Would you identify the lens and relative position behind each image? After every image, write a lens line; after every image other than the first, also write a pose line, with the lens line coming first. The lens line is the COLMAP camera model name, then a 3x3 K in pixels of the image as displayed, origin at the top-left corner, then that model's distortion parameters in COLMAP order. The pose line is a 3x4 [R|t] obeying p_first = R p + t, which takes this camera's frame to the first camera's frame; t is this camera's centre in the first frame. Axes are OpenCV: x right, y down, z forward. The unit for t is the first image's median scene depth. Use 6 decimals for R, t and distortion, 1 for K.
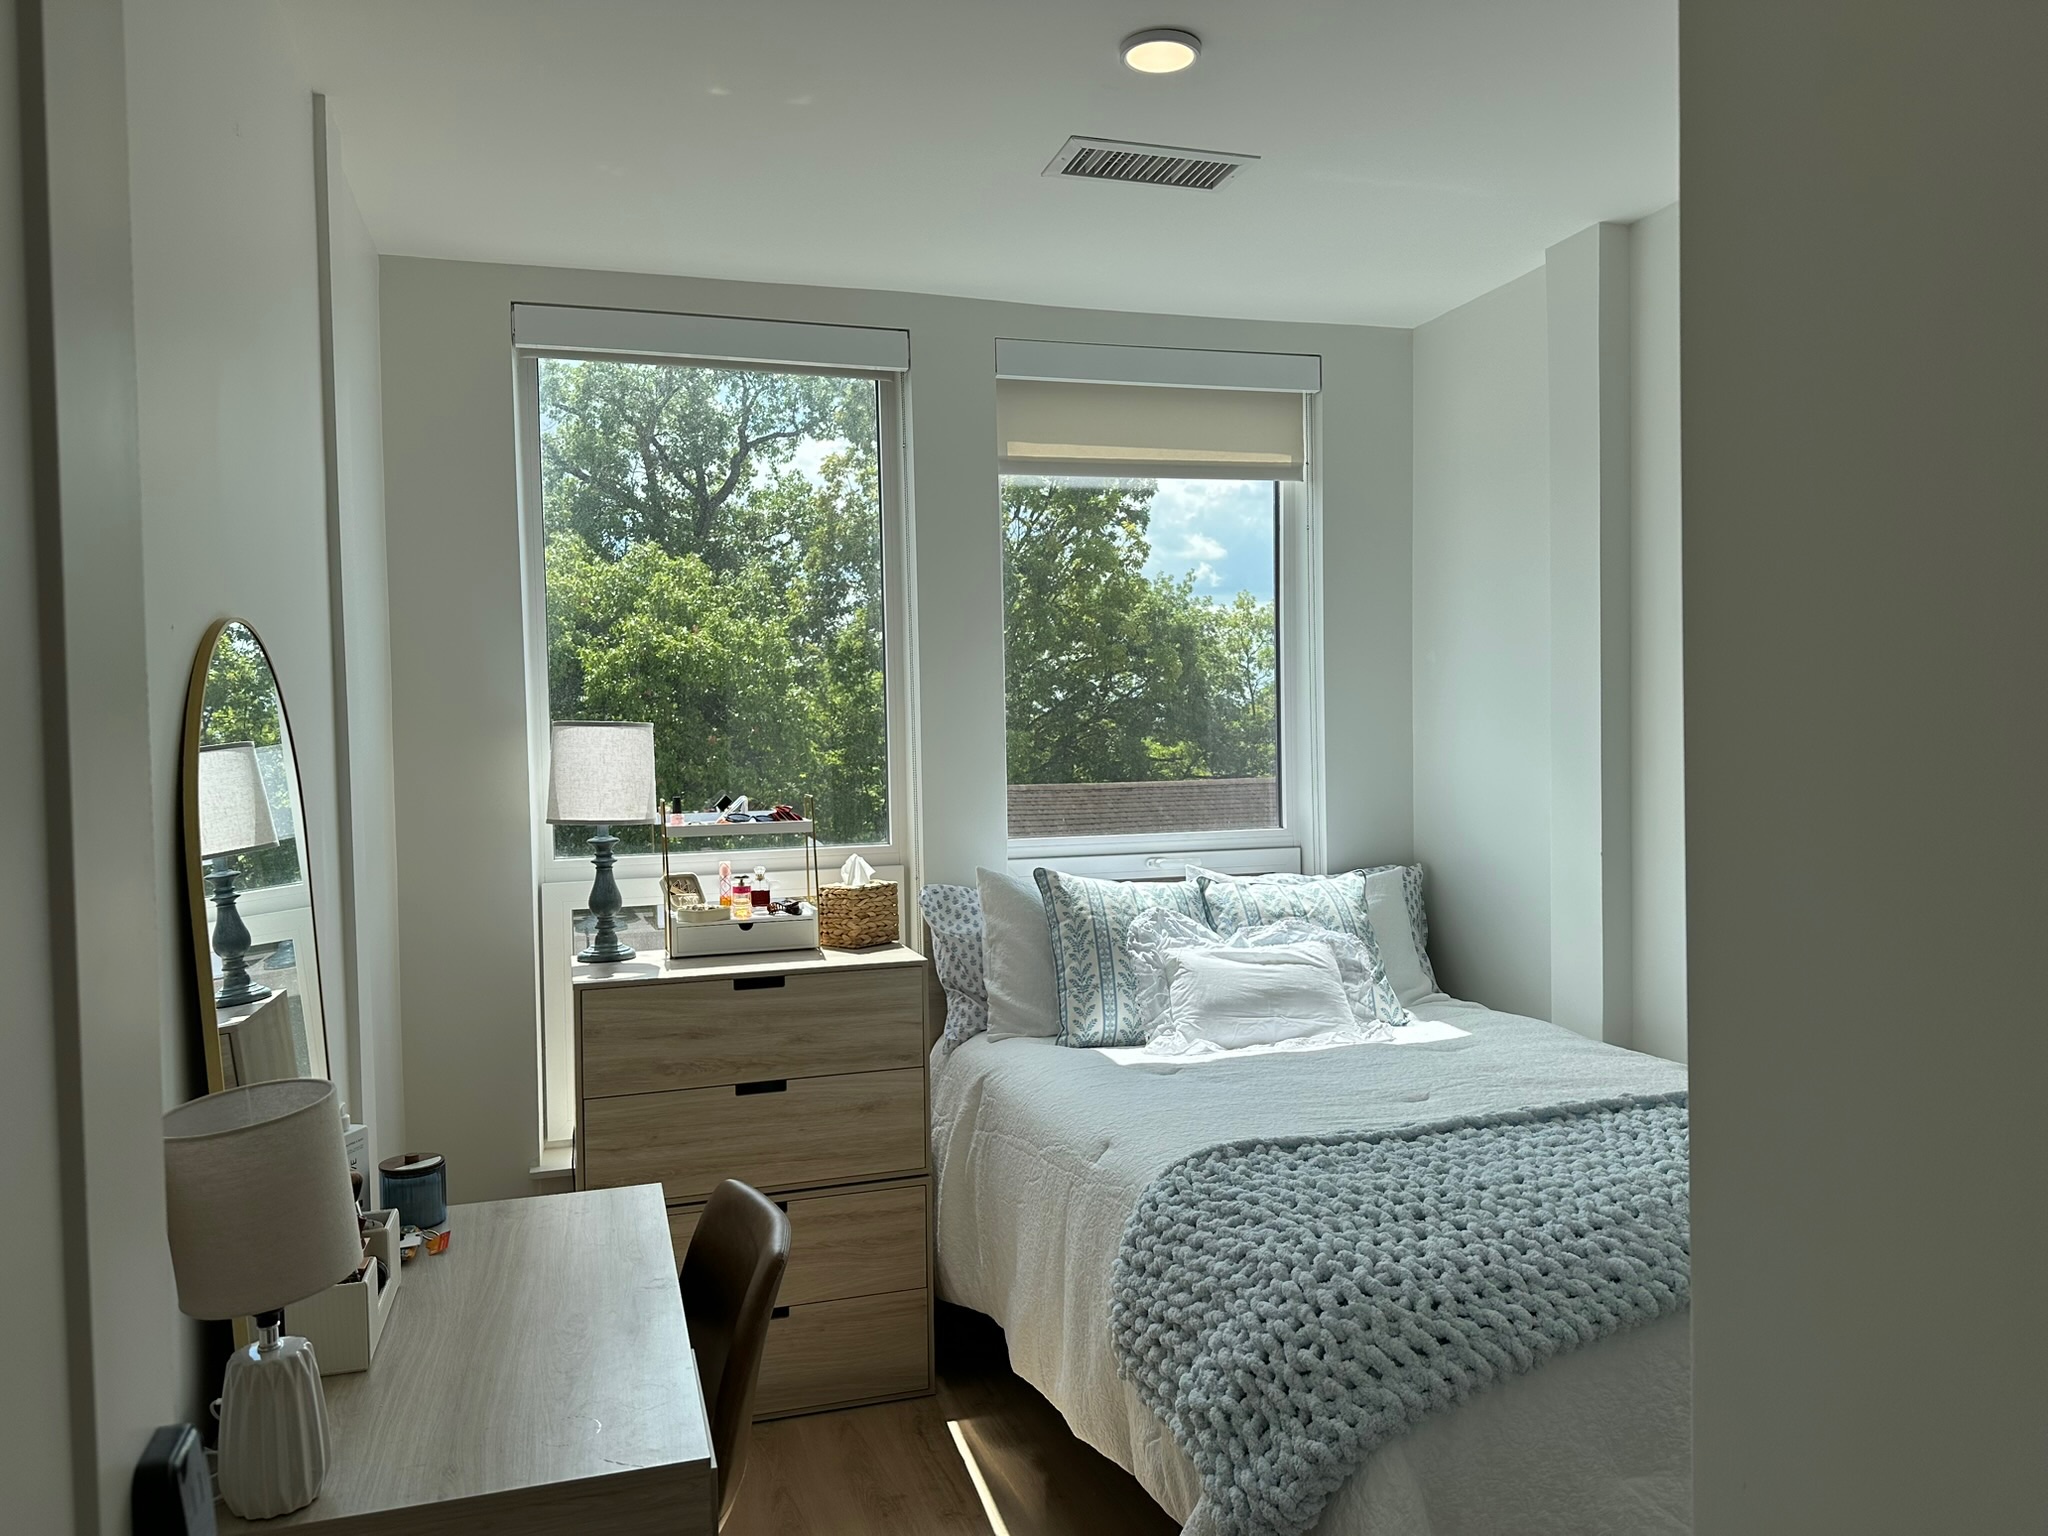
lens RADIAL K [[1475.6, 0, 1024.0], [0, 1475.6, 768.0], [0, 0, 1]] dist [0.011146, -0.004501]
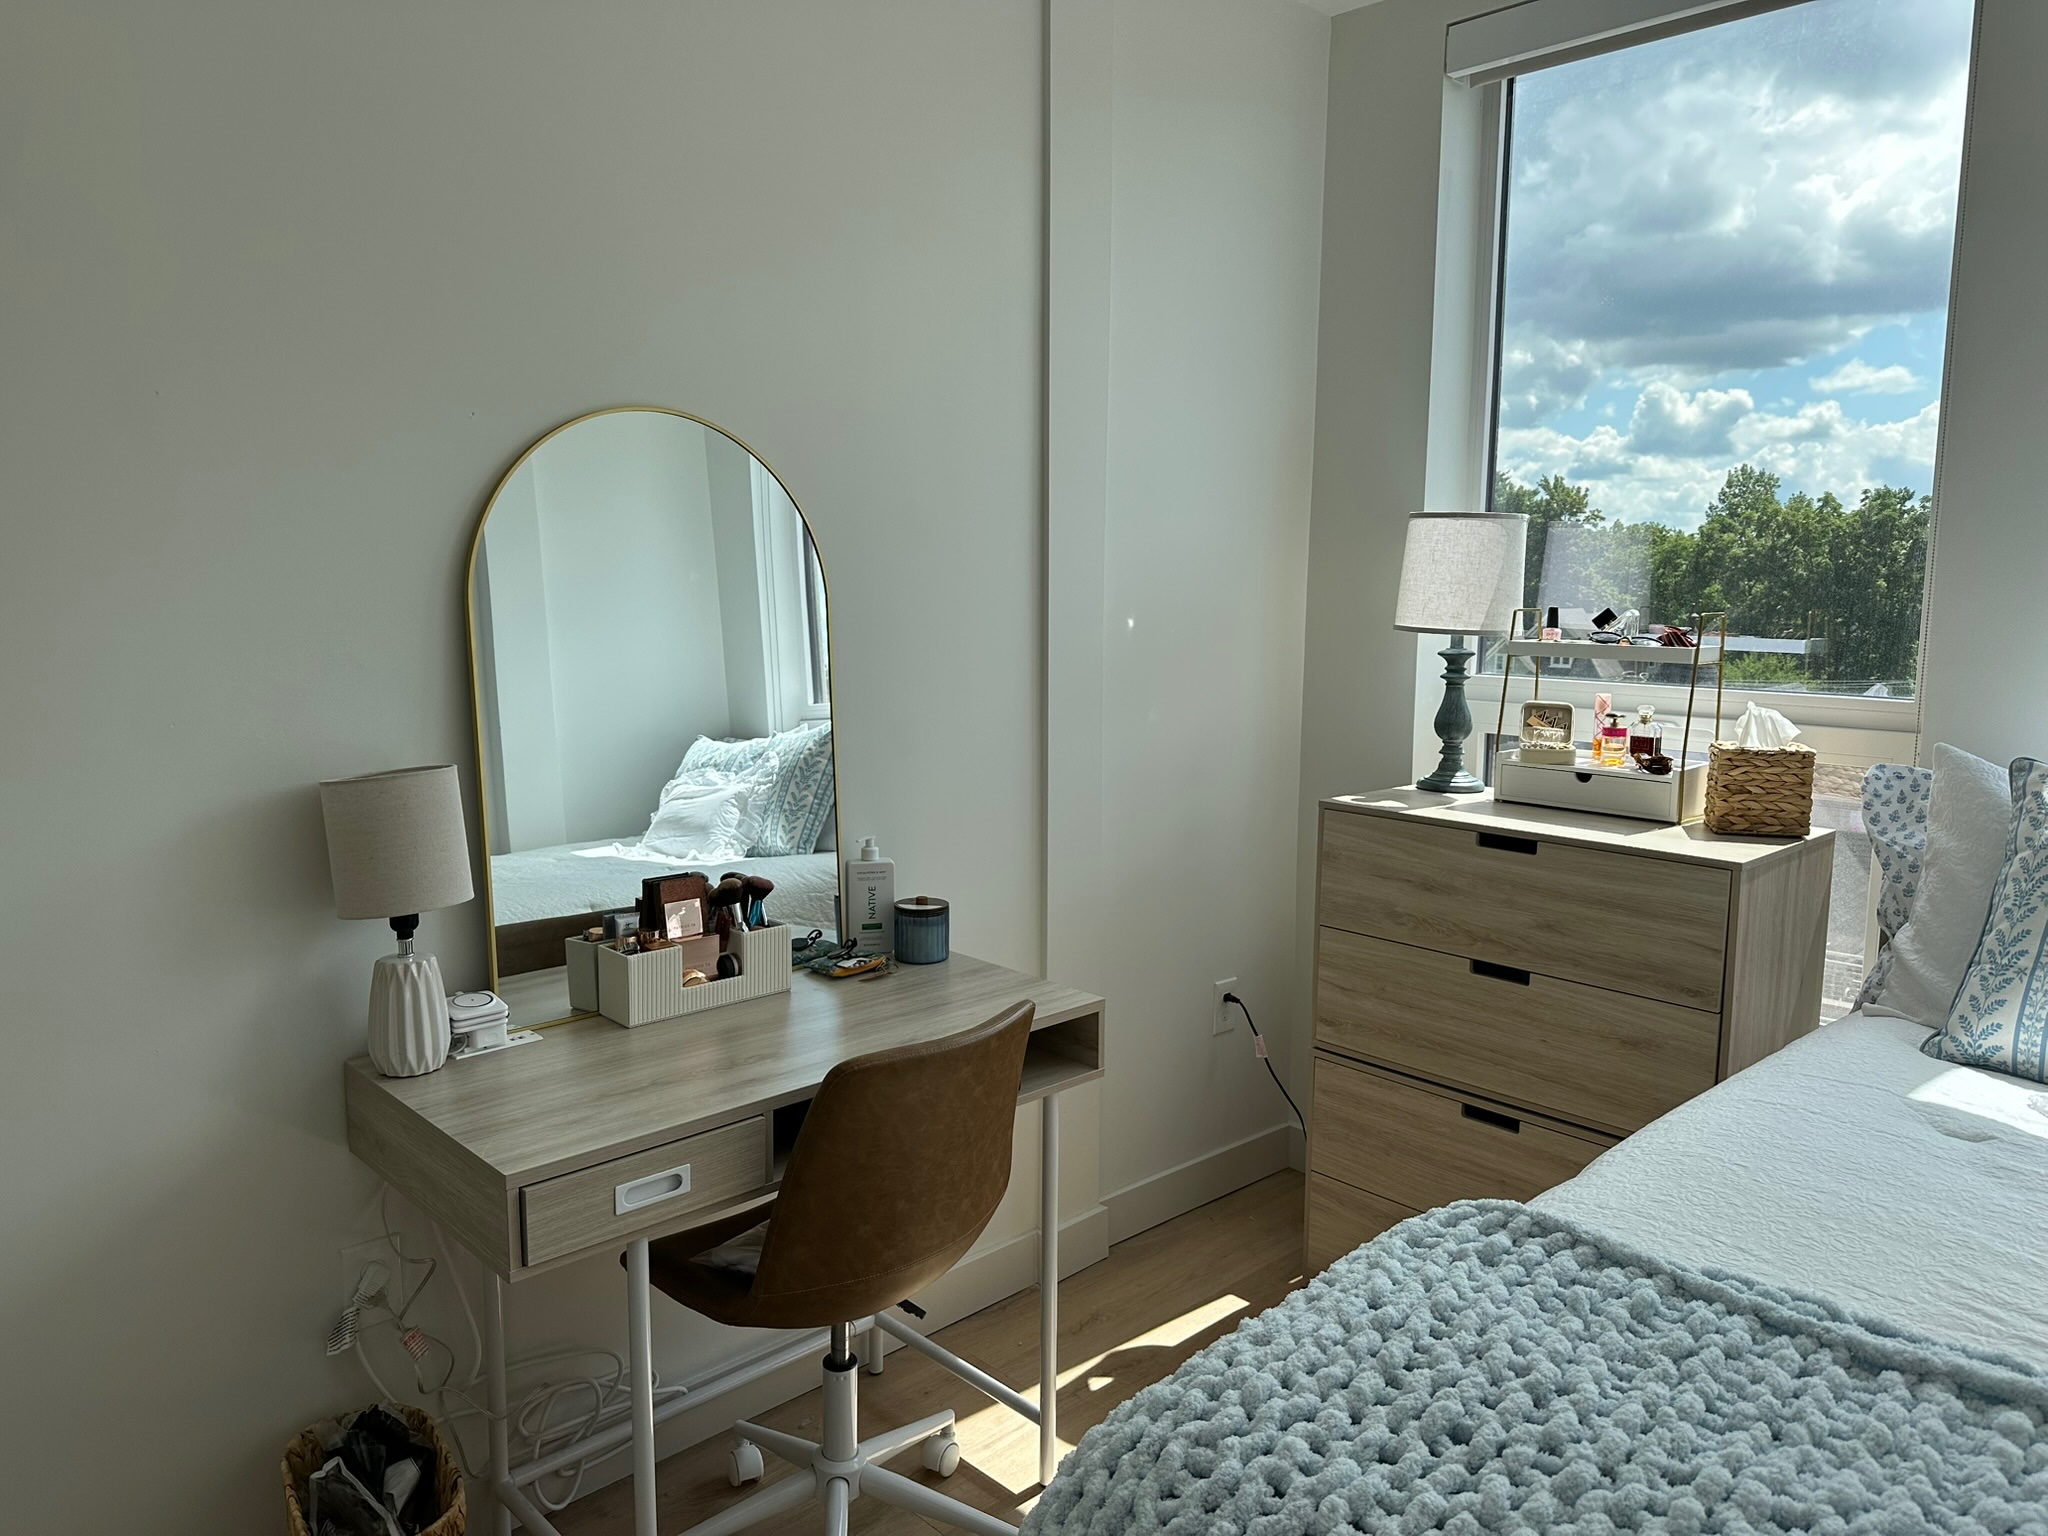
lens RADIAL K [[1475.6, 0, 1024.0], [0, 1475.6, 768.0], [0, 0, 1]] dist [0.011146, -0.004501]
pose [[0.402190, 0.142331, -0.904425, 0.402835], [-0.040128, 0.989633, 0.137896, 0.006971], [0.914676, -0.019168, 0.403732, 0.421186]]
